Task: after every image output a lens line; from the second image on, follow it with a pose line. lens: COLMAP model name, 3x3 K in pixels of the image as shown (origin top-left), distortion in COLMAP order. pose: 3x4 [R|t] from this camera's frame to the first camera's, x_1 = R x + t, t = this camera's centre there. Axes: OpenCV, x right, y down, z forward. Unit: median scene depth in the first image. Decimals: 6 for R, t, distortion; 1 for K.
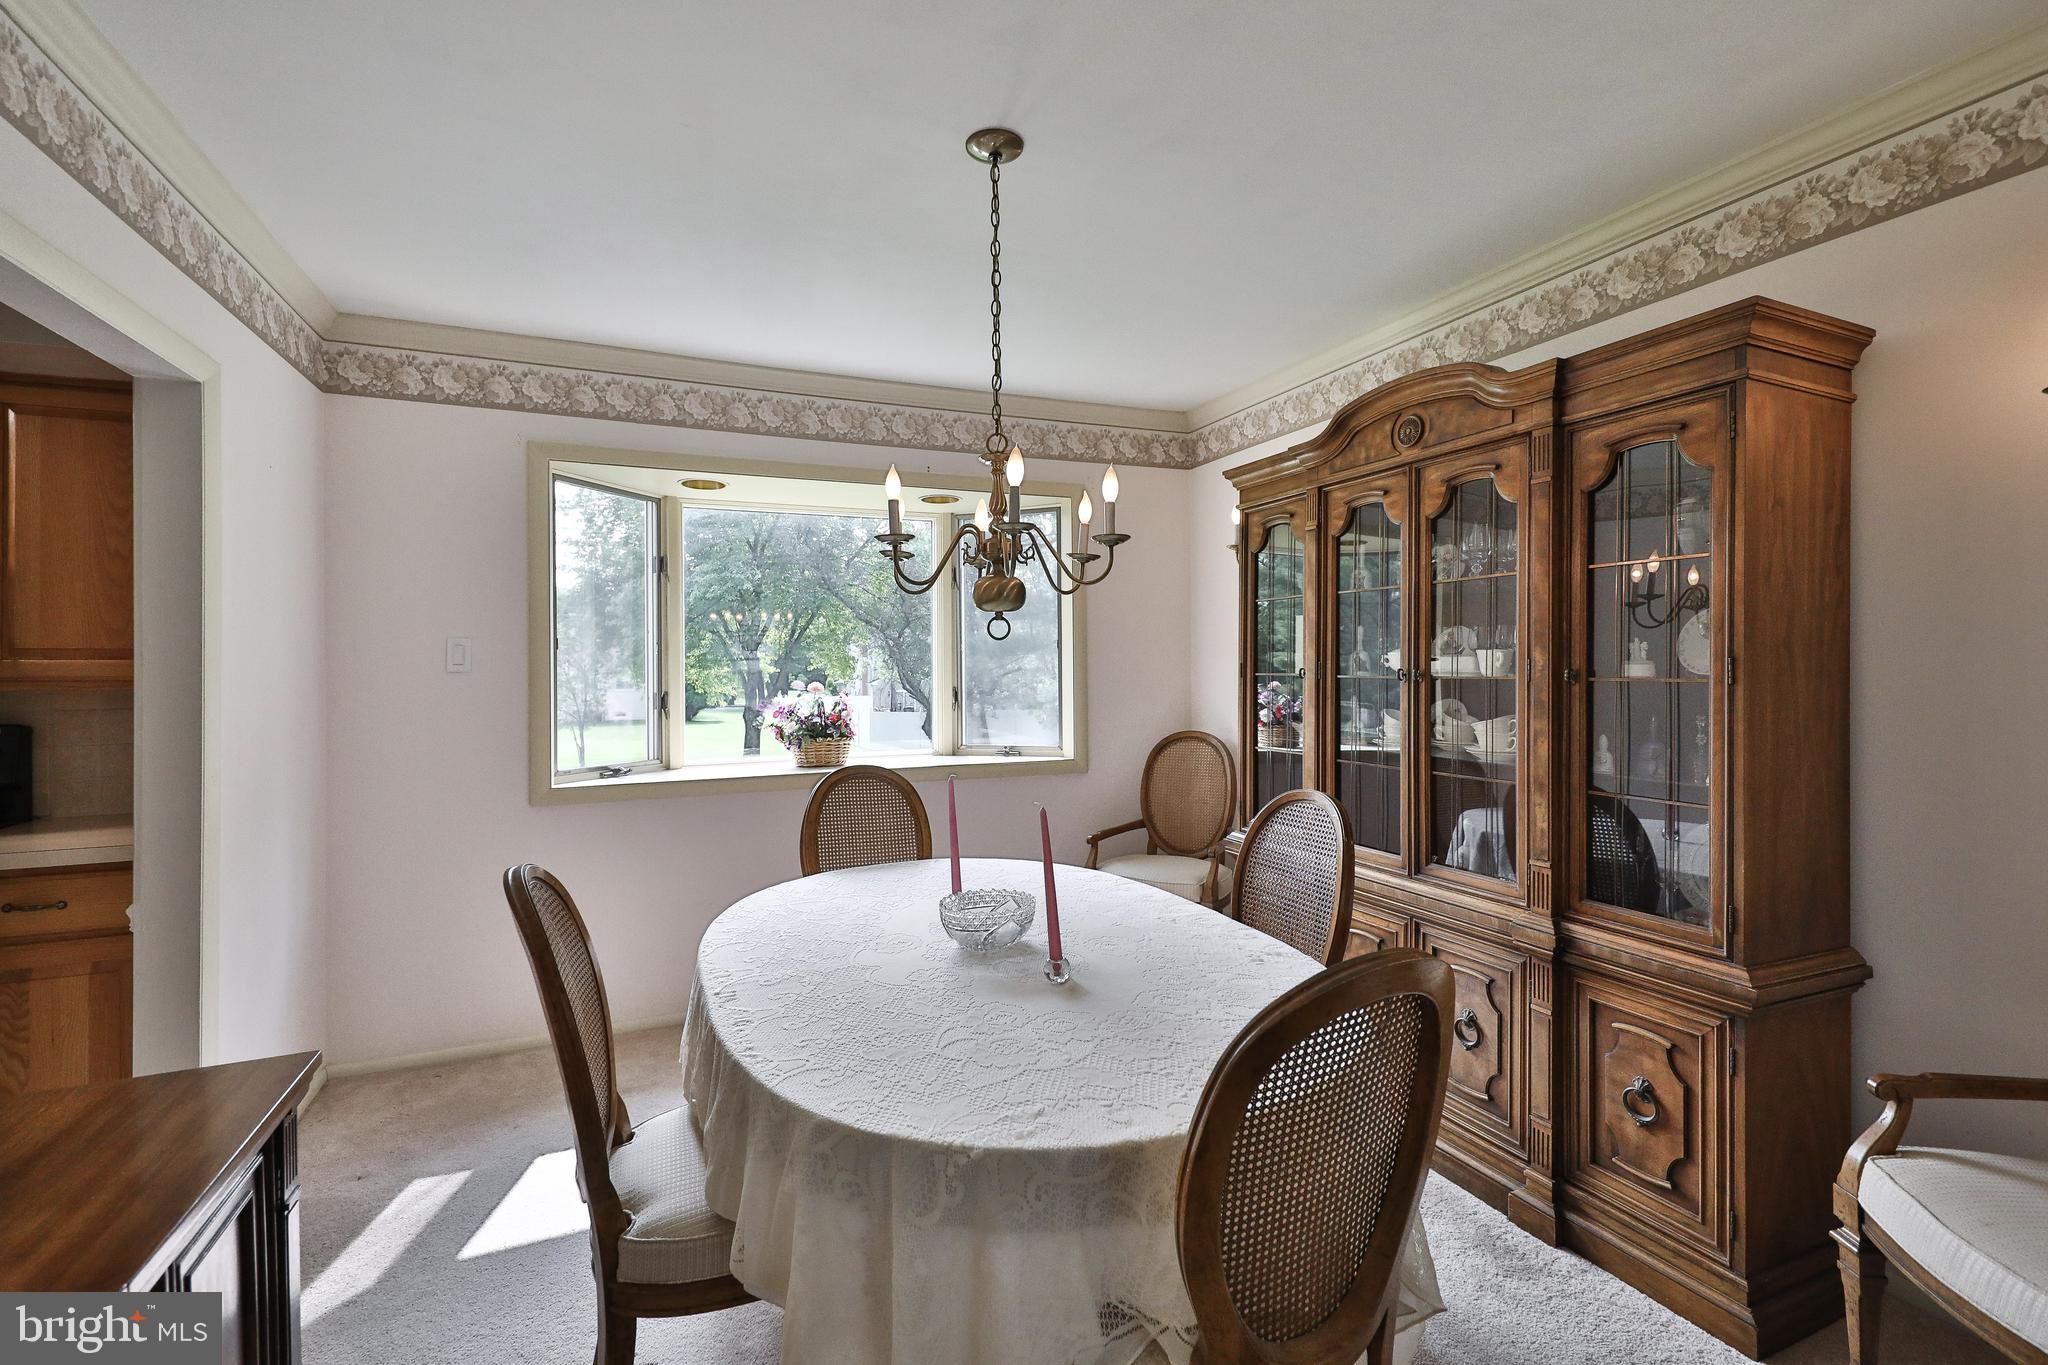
lens RADIAL K [[912.6, 0, 1026.9], [0, 912.6, 671.7], [0, 0, 1]] dist [-0.021196, -0.000646]
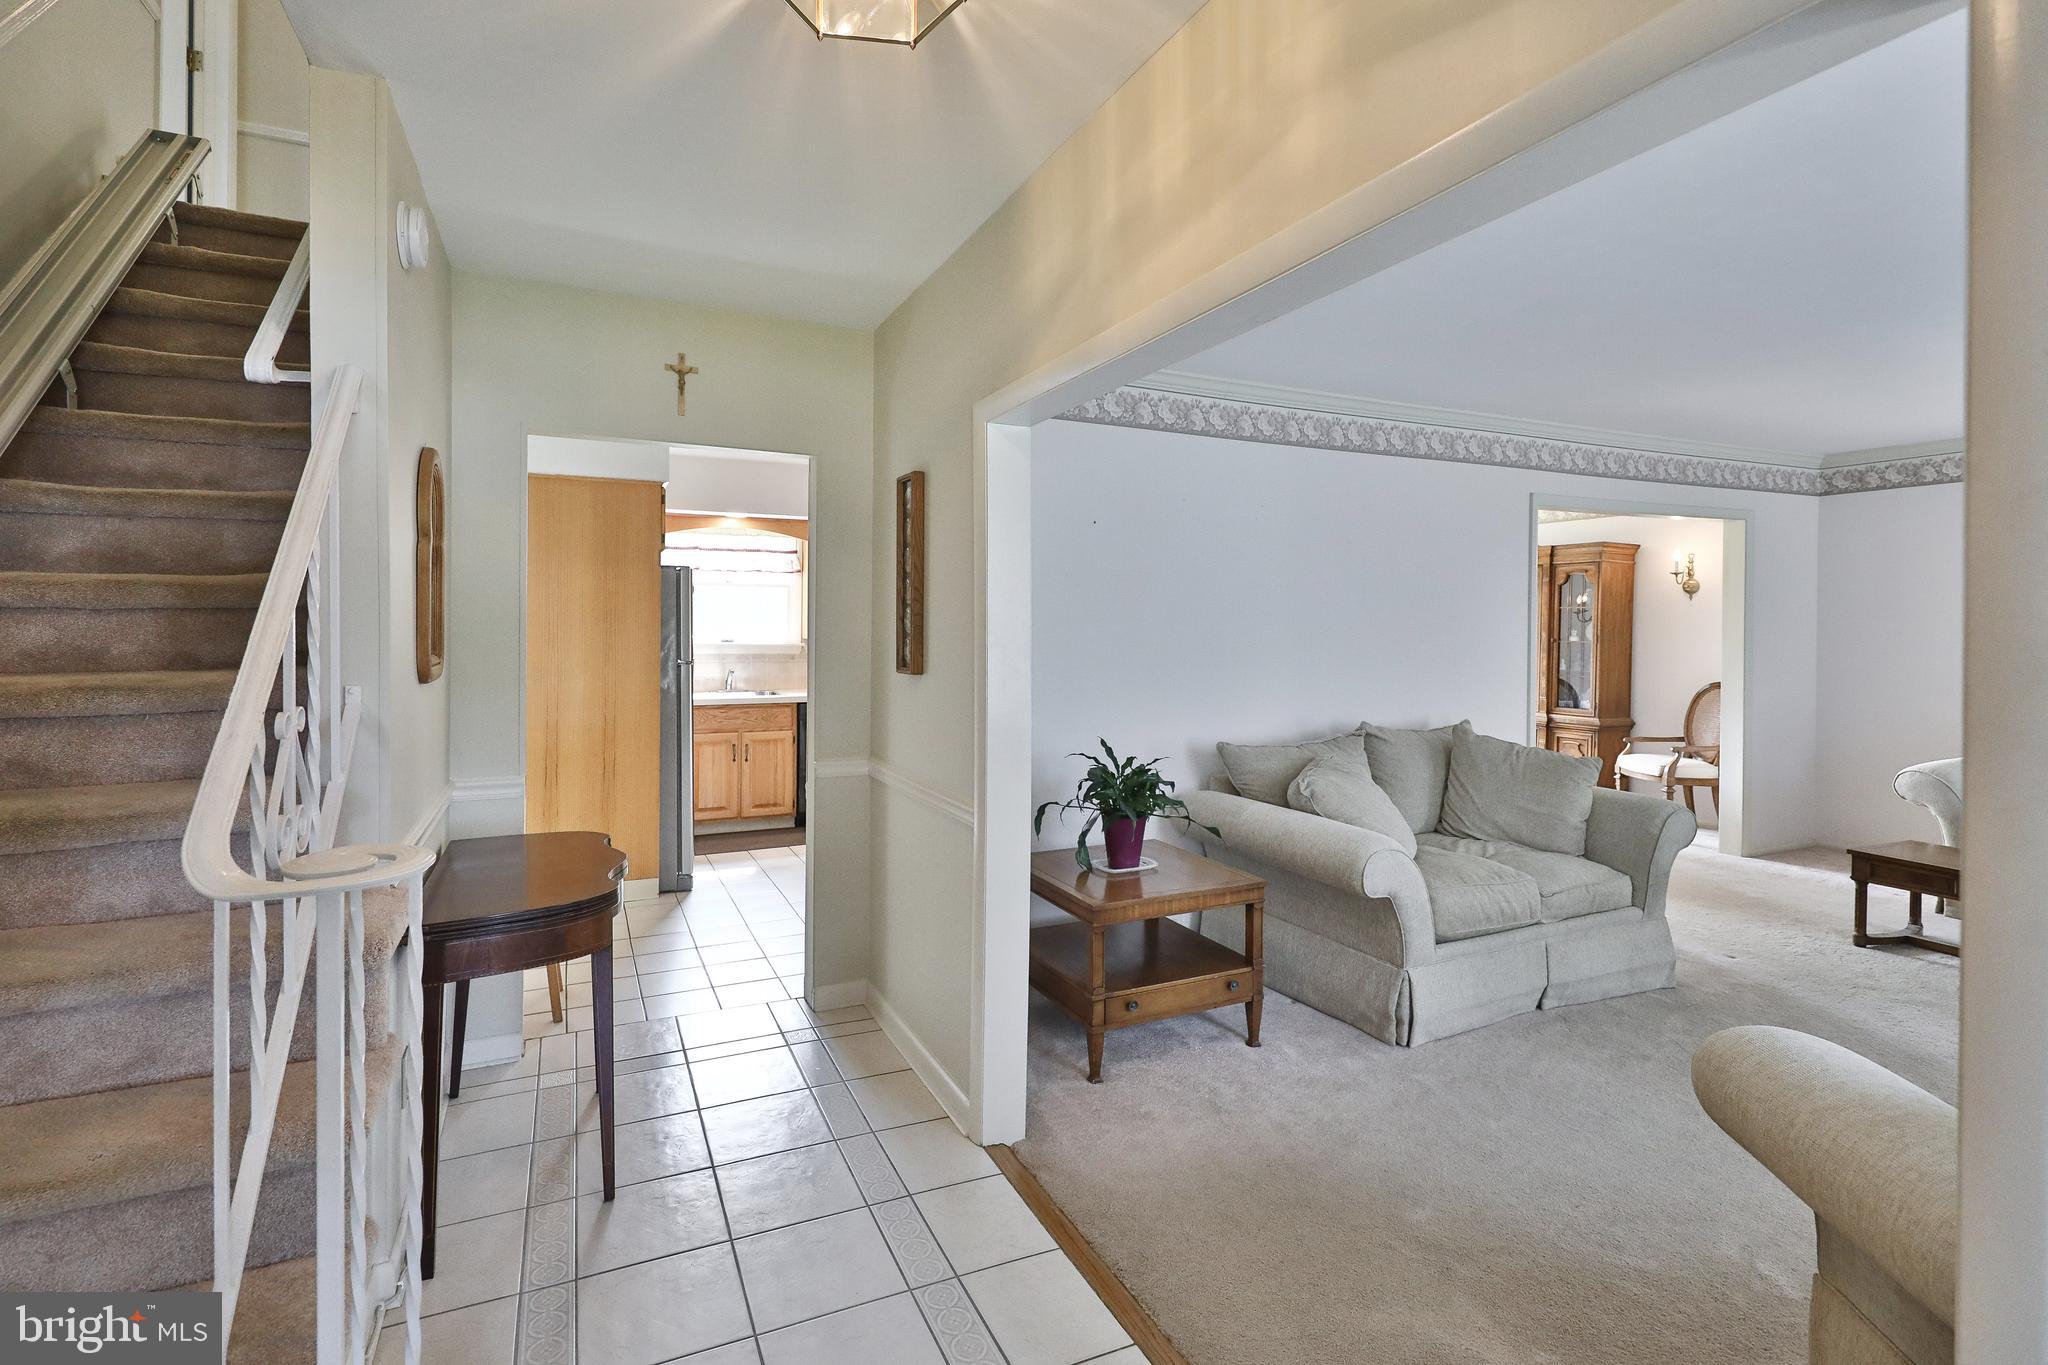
lens RADIAL K [[947.5, 0, 1013.6], [0, 947.5, 640.9], [0, 0, 1]] dist [0.001605, 0.000111]
pose [[0.999471, 0.016697, 0.027920, -1.515395], [-0.017028, 0.999787, 0.011683, -0.000025], [-0.027719, -0.012152, 0.999542, -2.489171]]
